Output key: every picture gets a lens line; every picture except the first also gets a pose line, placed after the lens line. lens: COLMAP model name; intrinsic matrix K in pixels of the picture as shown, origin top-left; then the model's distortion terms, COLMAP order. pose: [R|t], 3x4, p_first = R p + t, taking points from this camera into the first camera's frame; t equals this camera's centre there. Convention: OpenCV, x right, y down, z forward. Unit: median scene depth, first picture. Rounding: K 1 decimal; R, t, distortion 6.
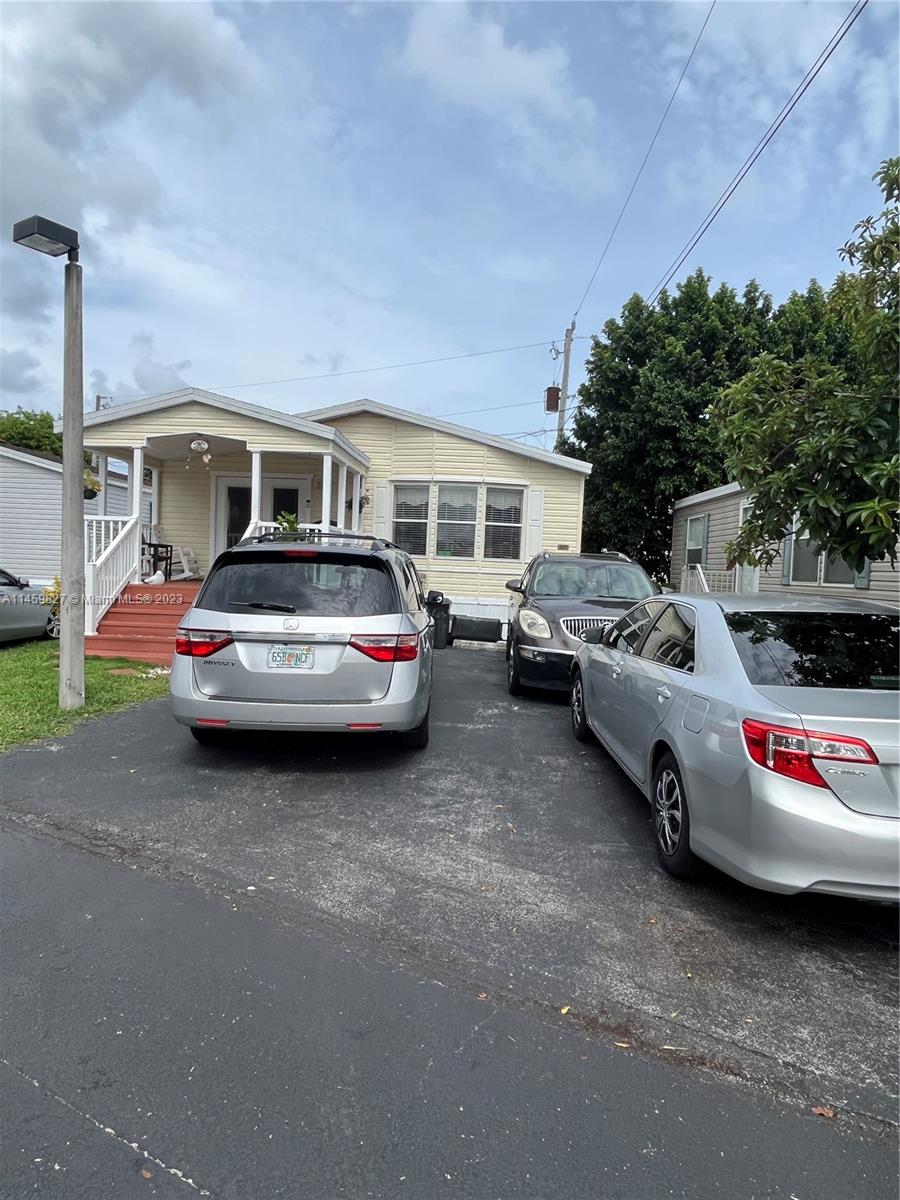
lens RADIAL K [[738.7, 0, 450.0], [0, 738.7, 600.0], [0, 0, 1]] dist [0.002202, -0.001488]
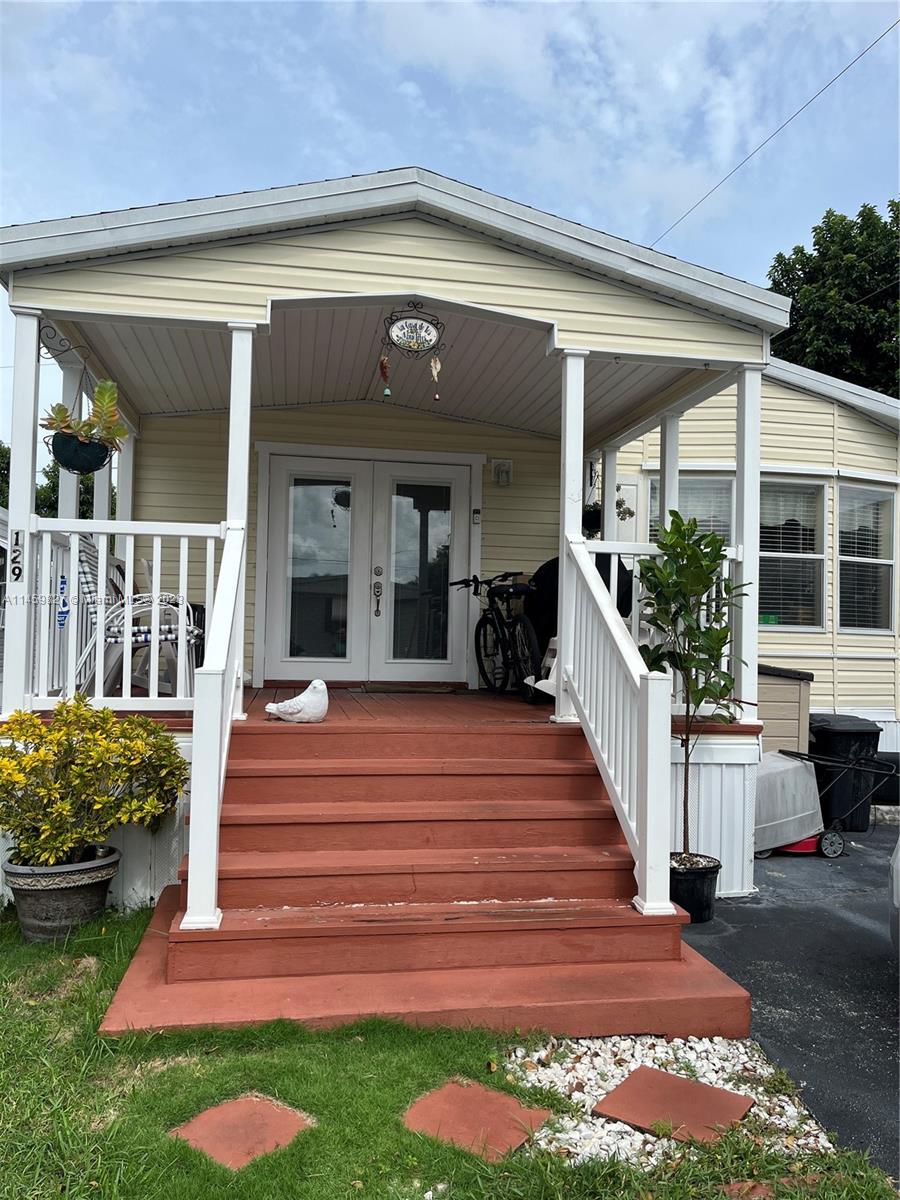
lens RADIAL K [[908.3, 0, 450.7], [0, 908.3, 607.3], [0, 0, 1]] dist [0.053367, -0.072659]
pose [[0.975735, -0.009508, 0.218750, -0.375603], [0.026108, 0.996981, -0.073123, -0.035705], [-0.217394, 0.077060, 0.973037, 0.504986]]
